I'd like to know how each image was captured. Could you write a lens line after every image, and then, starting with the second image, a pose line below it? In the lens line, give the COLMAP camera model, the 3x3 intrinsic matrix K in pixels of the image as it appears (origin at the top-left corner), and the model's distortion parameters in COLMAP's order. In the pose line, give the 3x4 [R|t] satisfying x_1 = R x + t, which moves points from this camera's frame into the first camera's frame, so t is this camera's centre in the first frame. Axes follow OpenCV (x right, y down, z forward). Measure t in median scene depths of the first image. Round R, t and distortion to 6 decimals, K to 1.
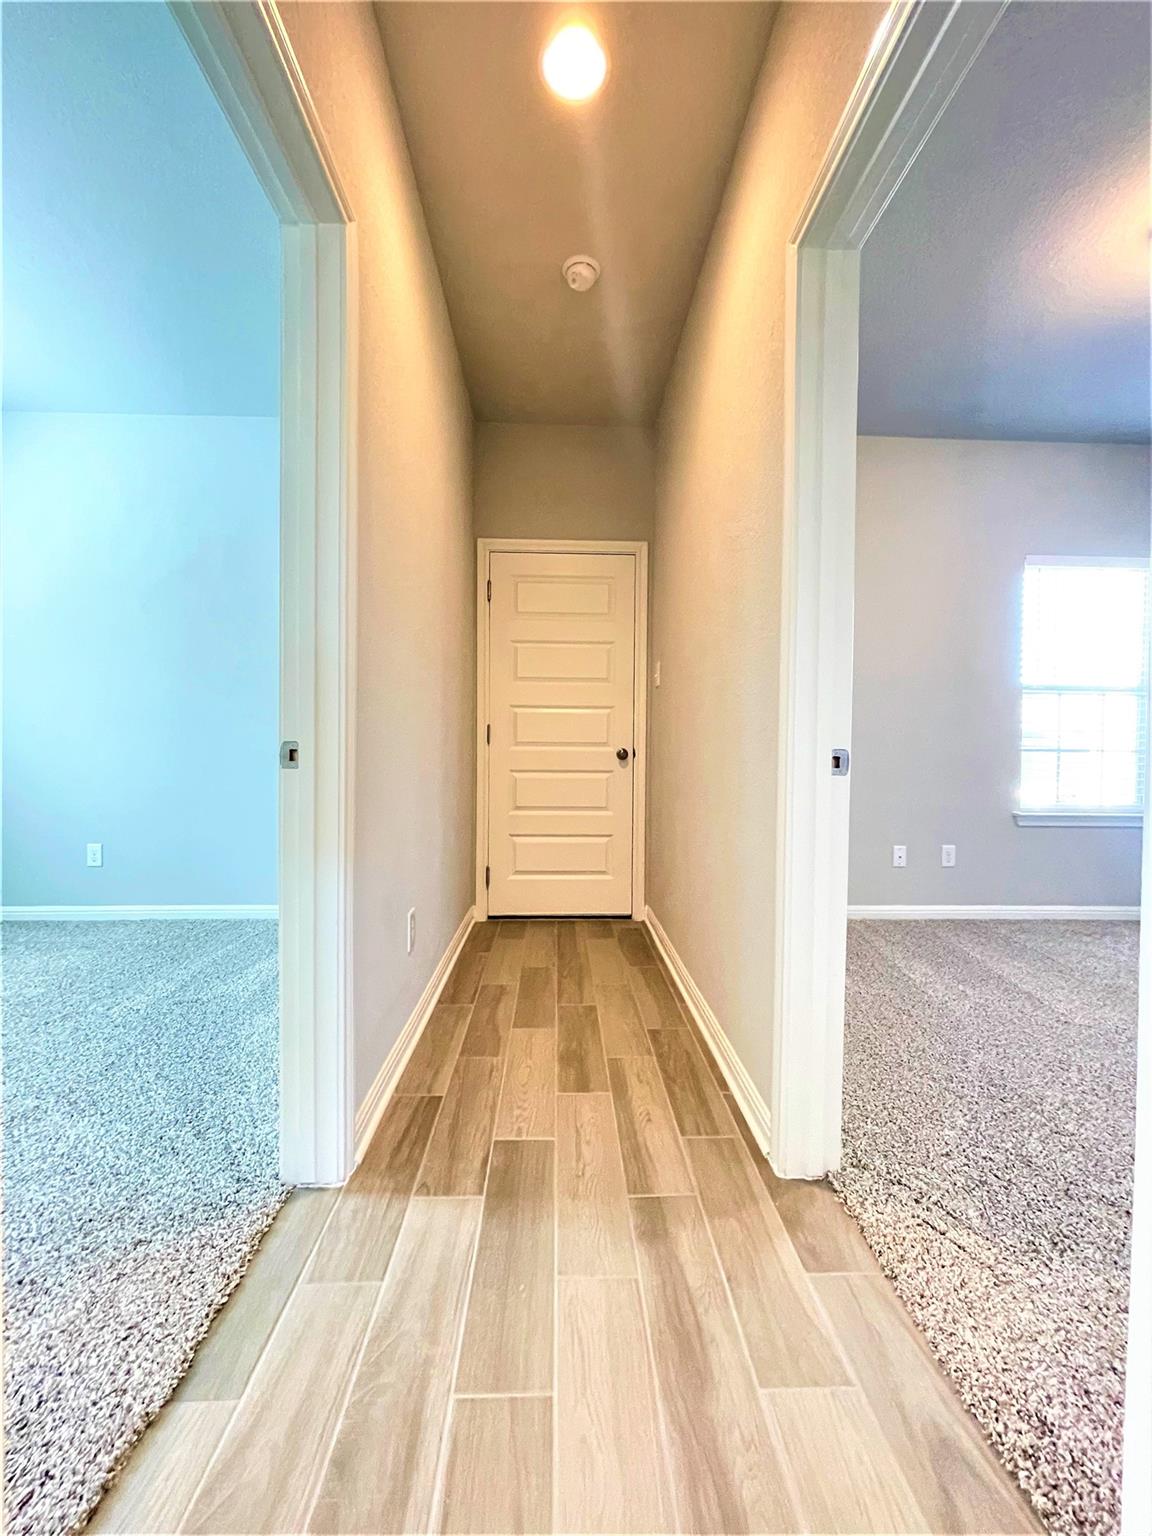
lens RADIAL K [[616.2, 0, 581.2], [0, 616.2, 761.8], [0, 0, 1]] dist [-0.002004, -0.001582]
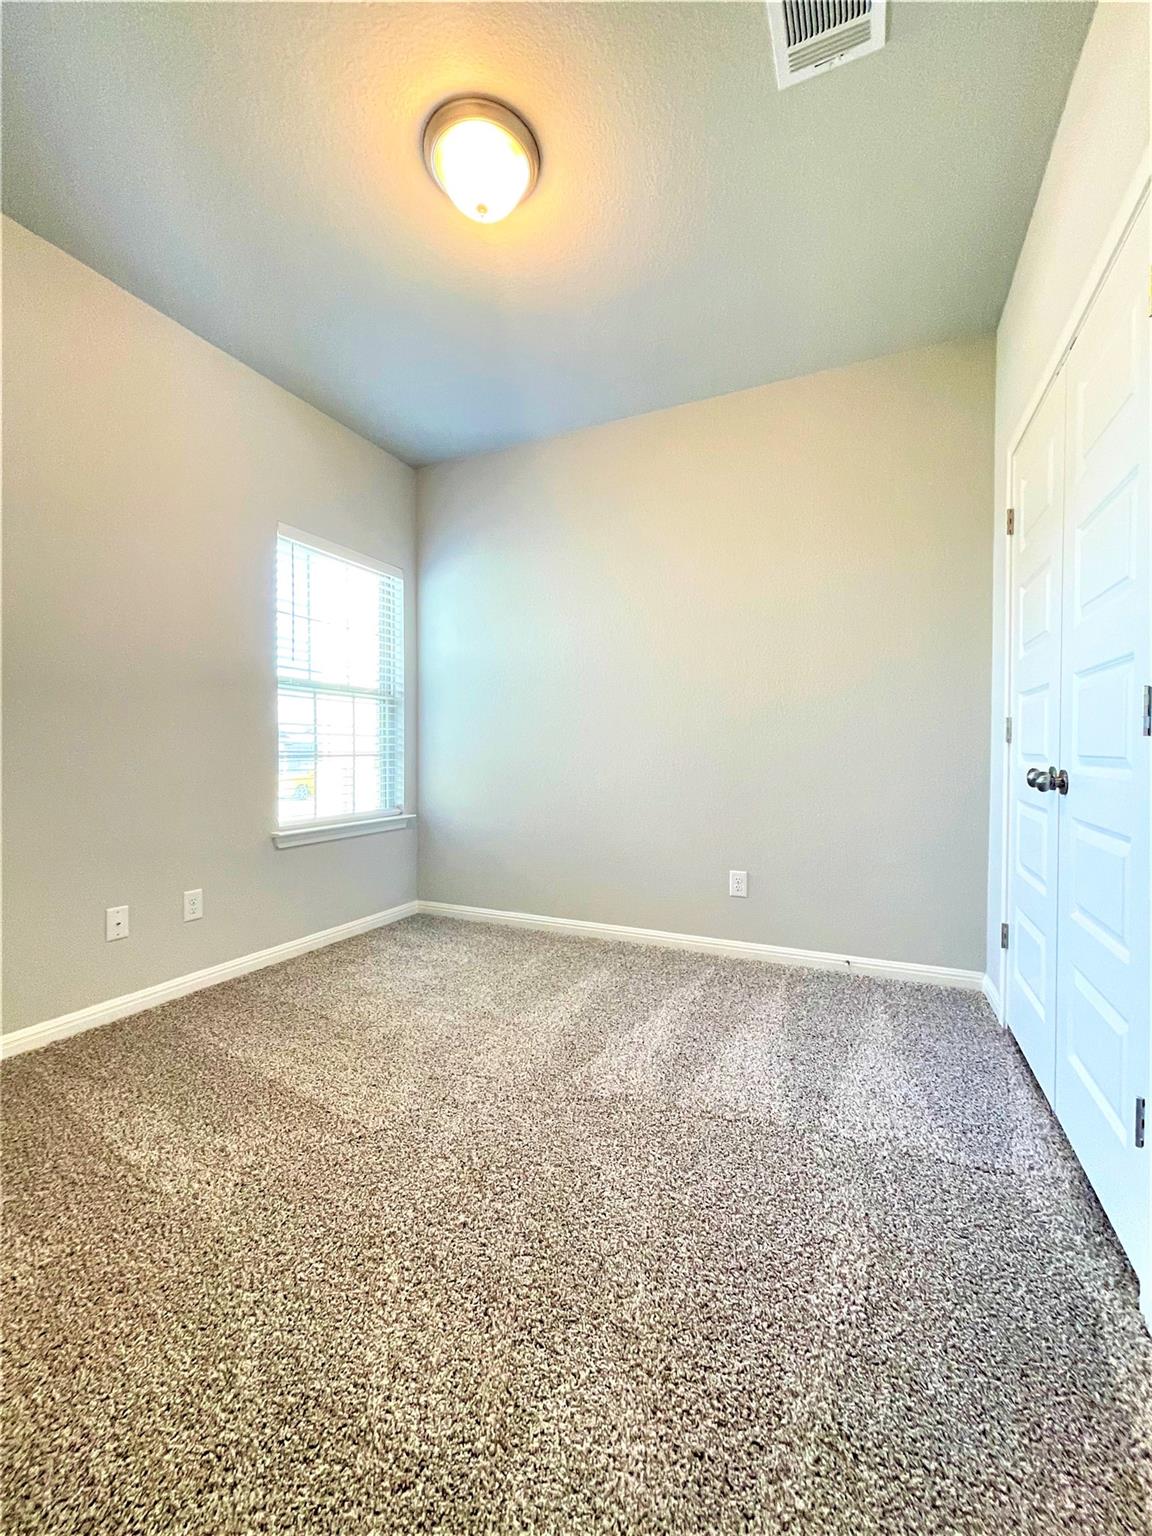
lens RADIAL K [[616.2, 0, 571.1], [0, 616.2, 760.6], [0, 0, 1]] dist [-0.002004, -0.001582]
pose [[0.463949, -0.018868, 0.885661, 0.169688], [0.013849, 0.999805, 0.014044, -0.019346], [-0.885754, 0.005750, 0.464120, 0.278144]]
